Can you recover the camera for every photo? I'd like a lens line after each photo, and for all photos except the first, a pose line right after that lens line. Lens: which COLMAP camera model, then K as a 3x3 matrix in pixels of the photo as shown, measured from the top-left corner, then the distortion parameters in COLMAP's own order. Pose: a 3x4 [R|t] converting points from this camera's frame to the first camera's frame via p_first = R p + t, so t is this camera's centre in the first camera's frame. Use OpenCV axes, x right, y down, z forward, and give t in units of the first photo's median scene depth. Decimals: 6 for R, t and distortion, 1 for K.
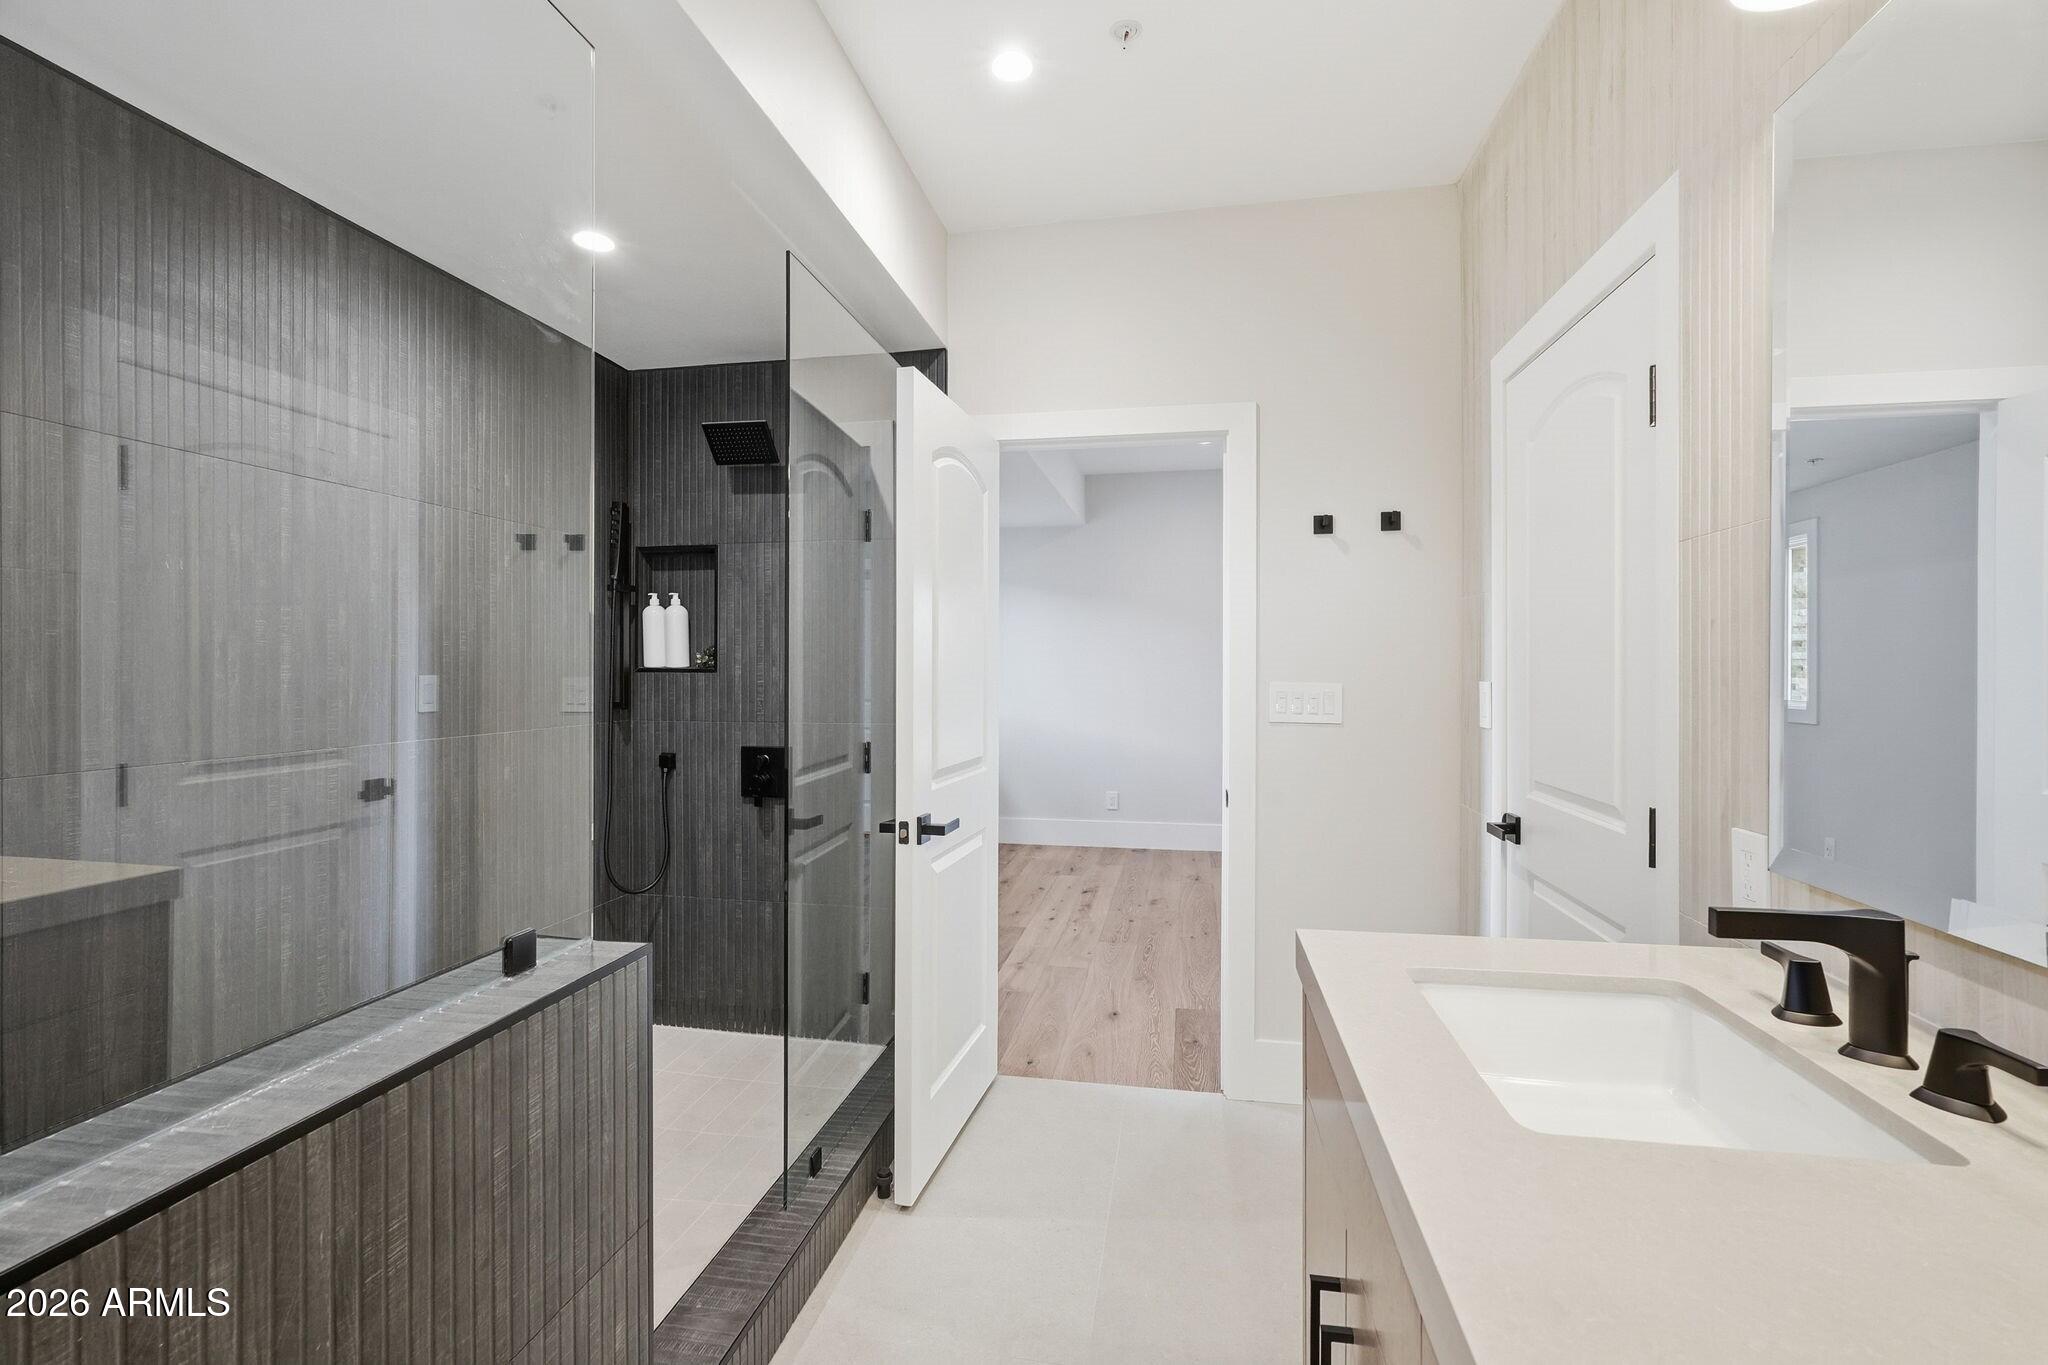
lens RADIAL K [[934.6, 0, 1024.0], [0, 934.6, 682.5], [0, 0, 1]] dist [-0.000496, 0.000007]
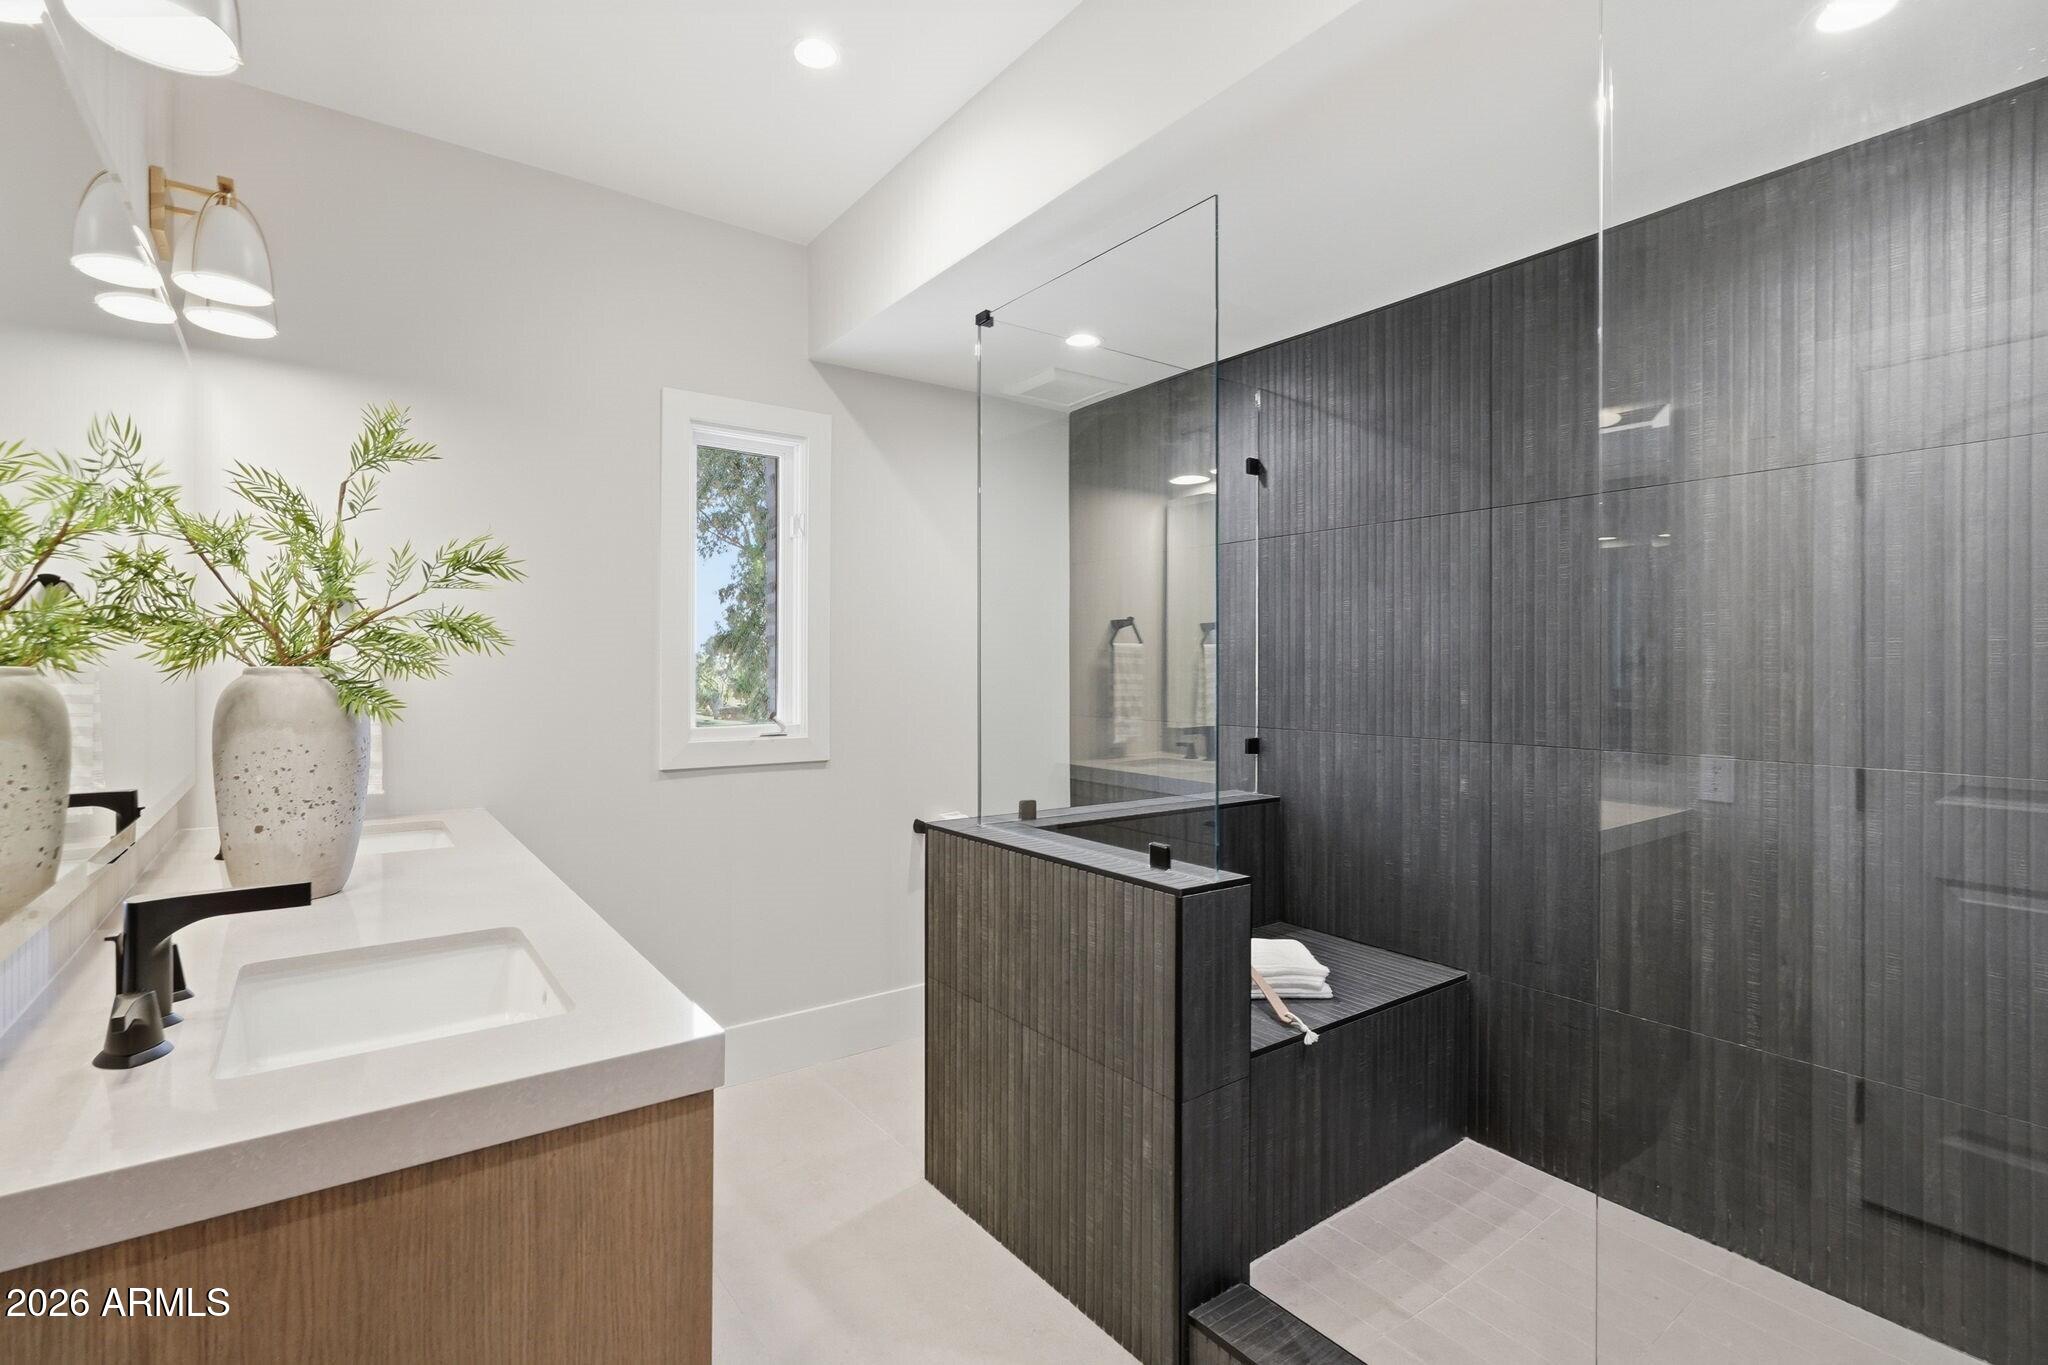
lens RADIAL K [[934.6, 0, 1024.0], [0, 934.6, 682.5], [0, 0, 1]] dist [-0.000496, 0.000007]
pose [[-0.676686, 0.002837, -0.736266, 0.483120], [-0.019417, 0.999576, 0.021698, -0.013752], [0.736016, 0.028979, -0.676344, 1.228340]]
